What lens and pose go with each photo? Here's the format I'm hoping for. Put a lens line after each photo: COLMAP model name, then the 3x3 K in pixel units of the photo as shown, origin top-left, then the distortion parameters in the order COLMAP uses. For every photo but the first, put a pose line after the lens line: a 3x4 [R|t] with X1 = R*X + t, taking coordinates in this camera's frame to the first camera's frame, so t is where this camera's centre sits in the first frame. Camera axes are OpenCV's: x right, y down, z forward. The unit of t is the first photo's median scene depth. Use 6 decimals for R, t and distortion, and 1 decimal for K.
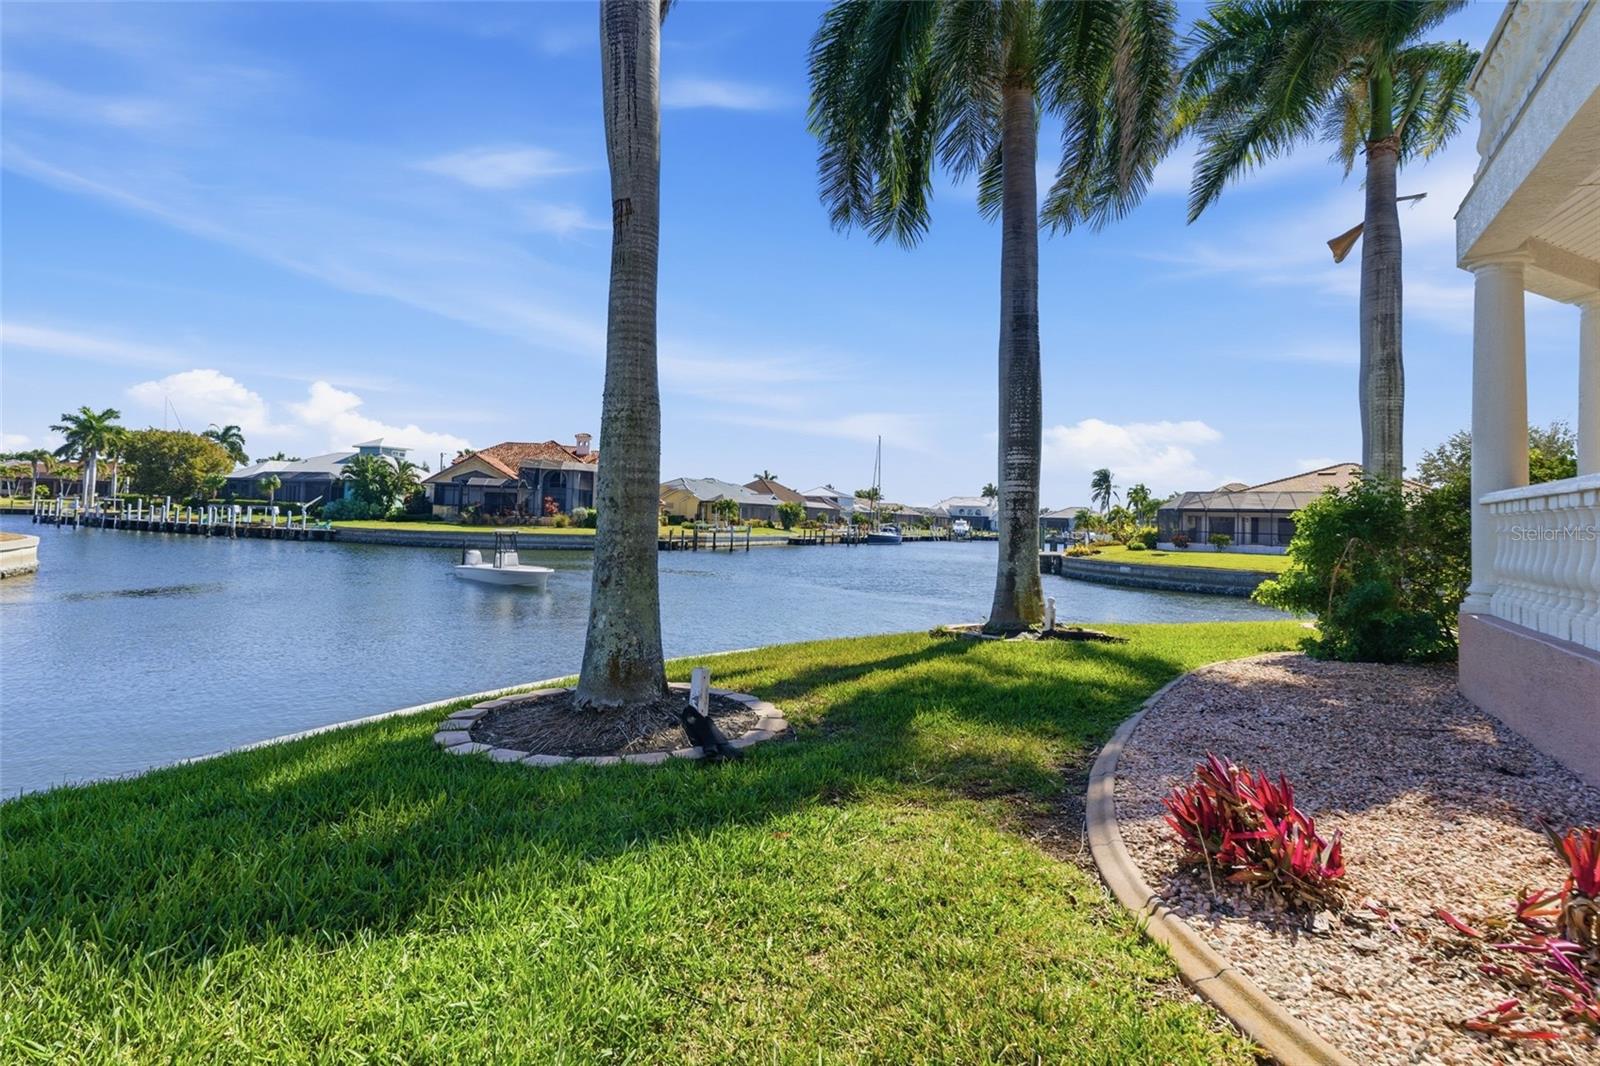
lens RADIAL K [[778.4, 0, 800.0], [0, 778.4, 533.0], [0, 0, 1]] dist [-0.016658, -0.000205]
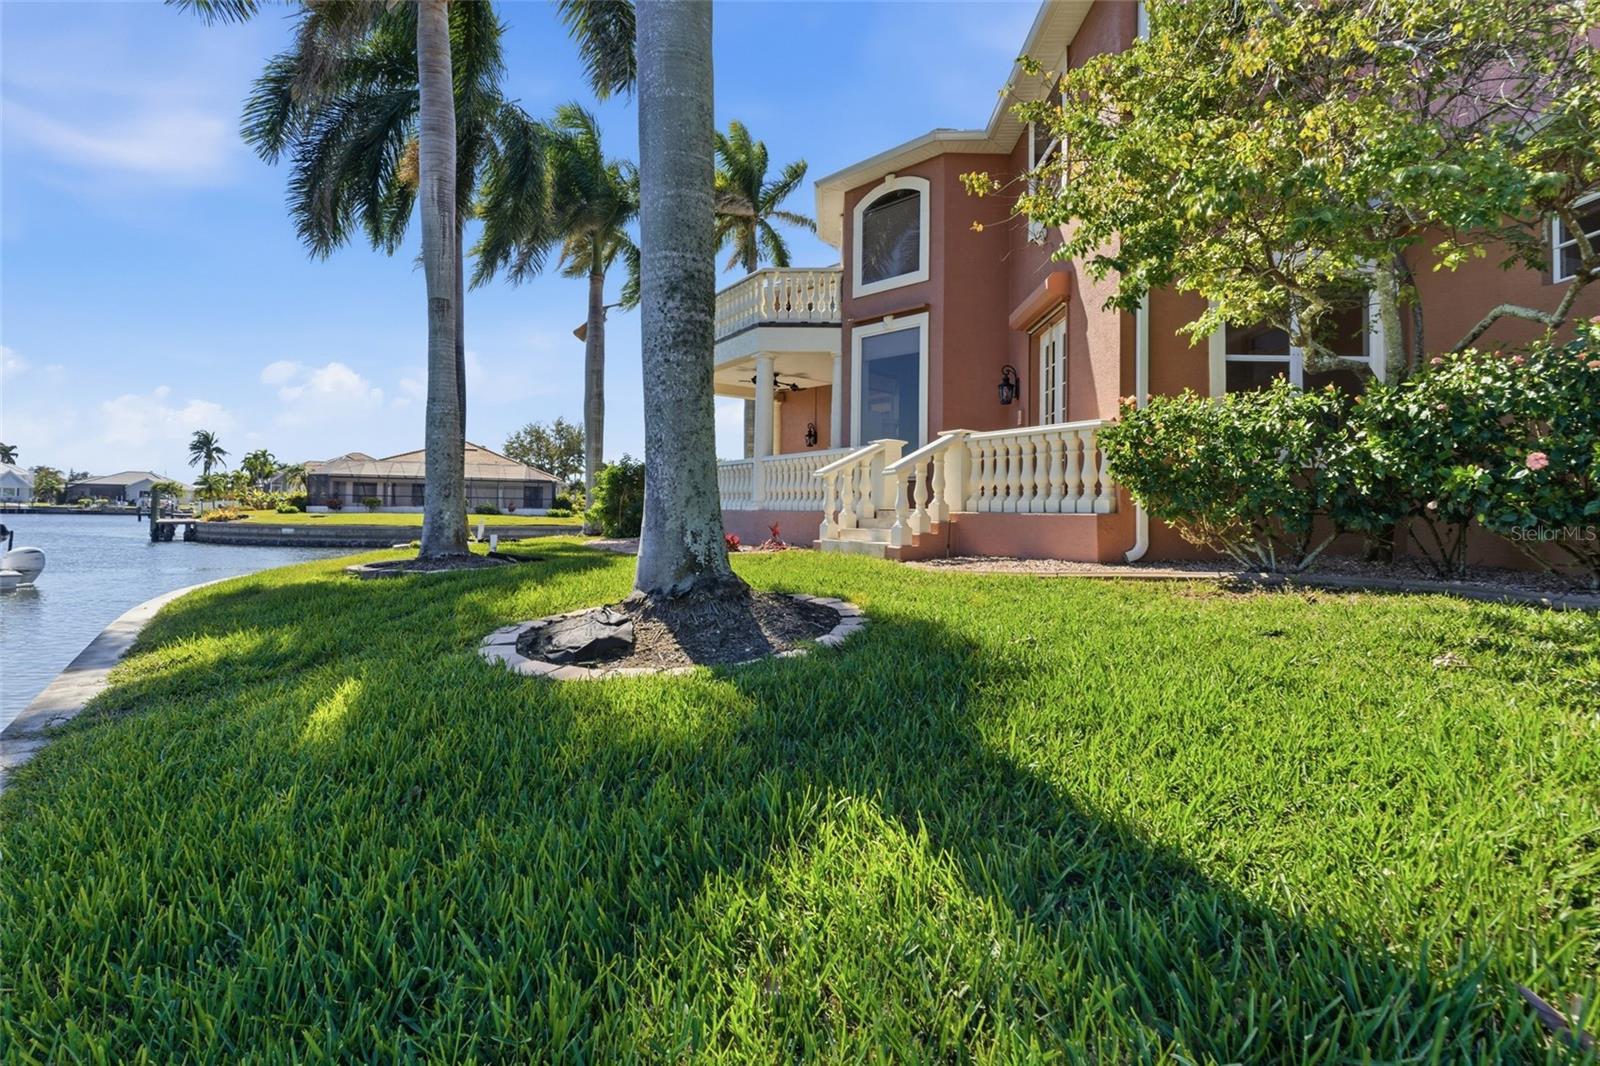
lens RADIAL K [[737.2, 0, 800.0], [0, 737.2, 533.0], [0, 0, 1]] dist [-0.004318, -0.000058]
pose [[0.463018, -0.049717, 0.884953, -0.082054], [0.012341, 0.998690, 0.049650, 0.005393], [-0.886263, -0.012067, 0.463025, -0.043180]]
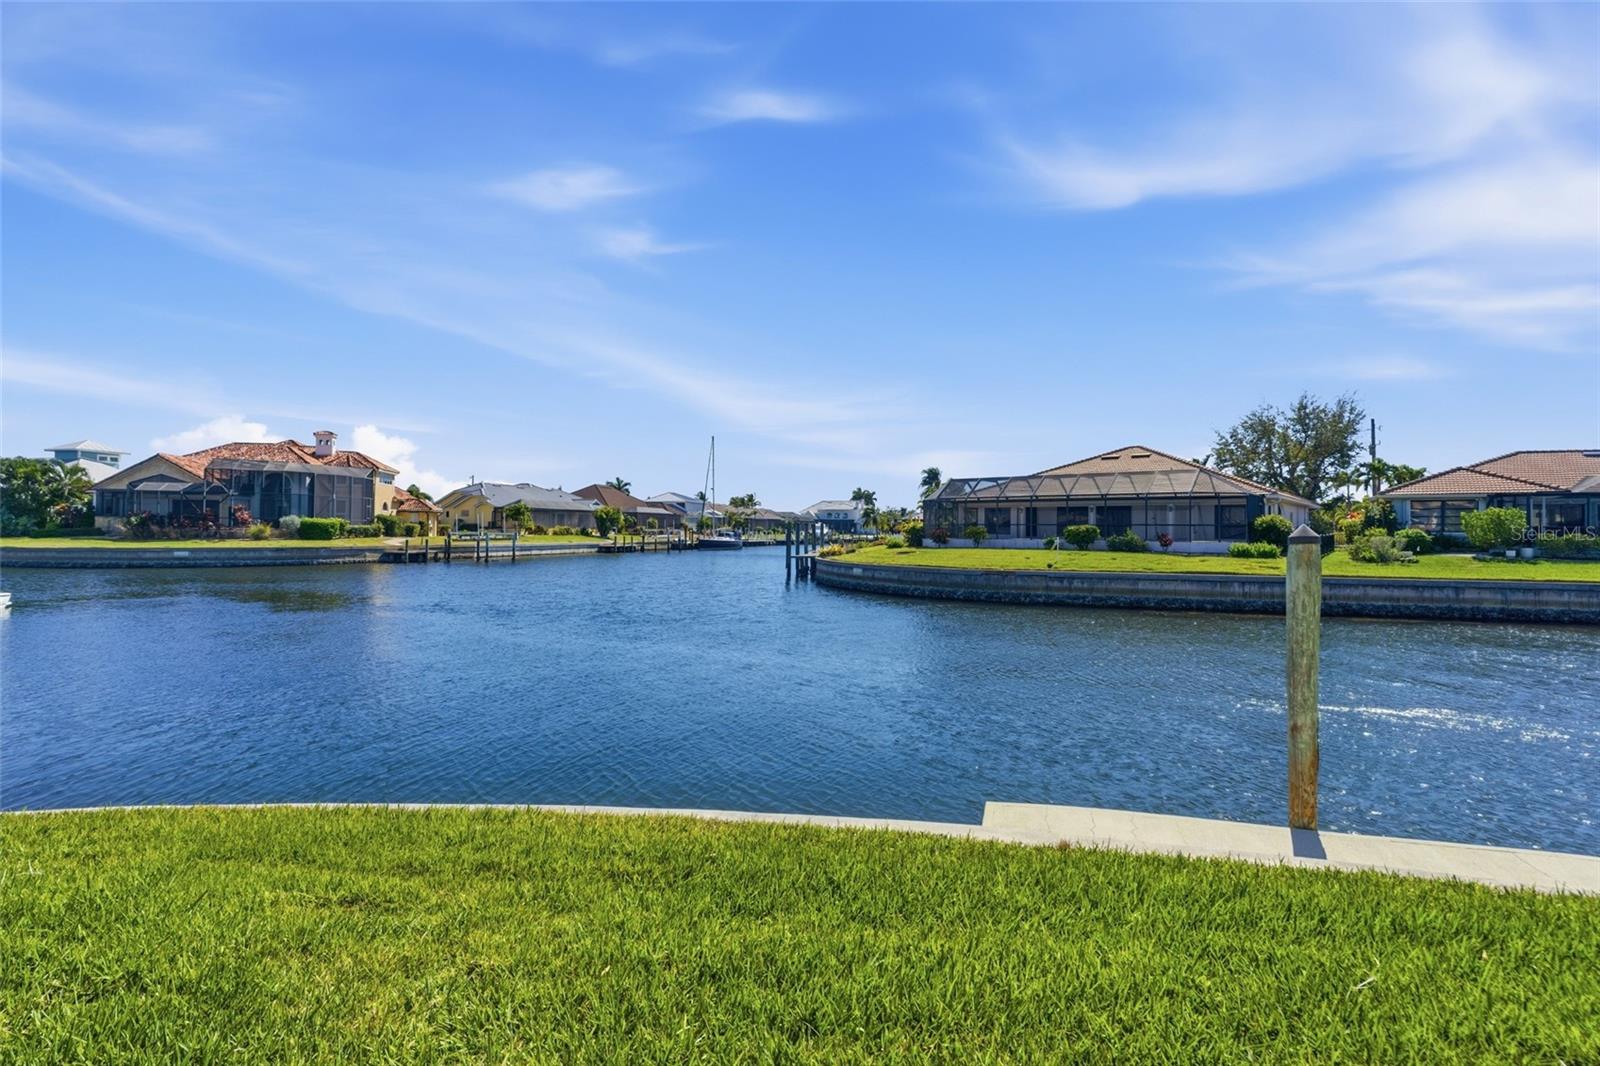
lens RADIAL K [[737.2, 0, 800.0], [0, 737.2, 533.0], [0, 0, 1]] dist [-0.004318, -0.000058]
pose [[0.992759, -0.025037, 0.117487, 0.157404], [0.026193, 0.999622, -0.008307, 0.006560], [-0.117235, 0.011324, 0.993040, 0.134288]]
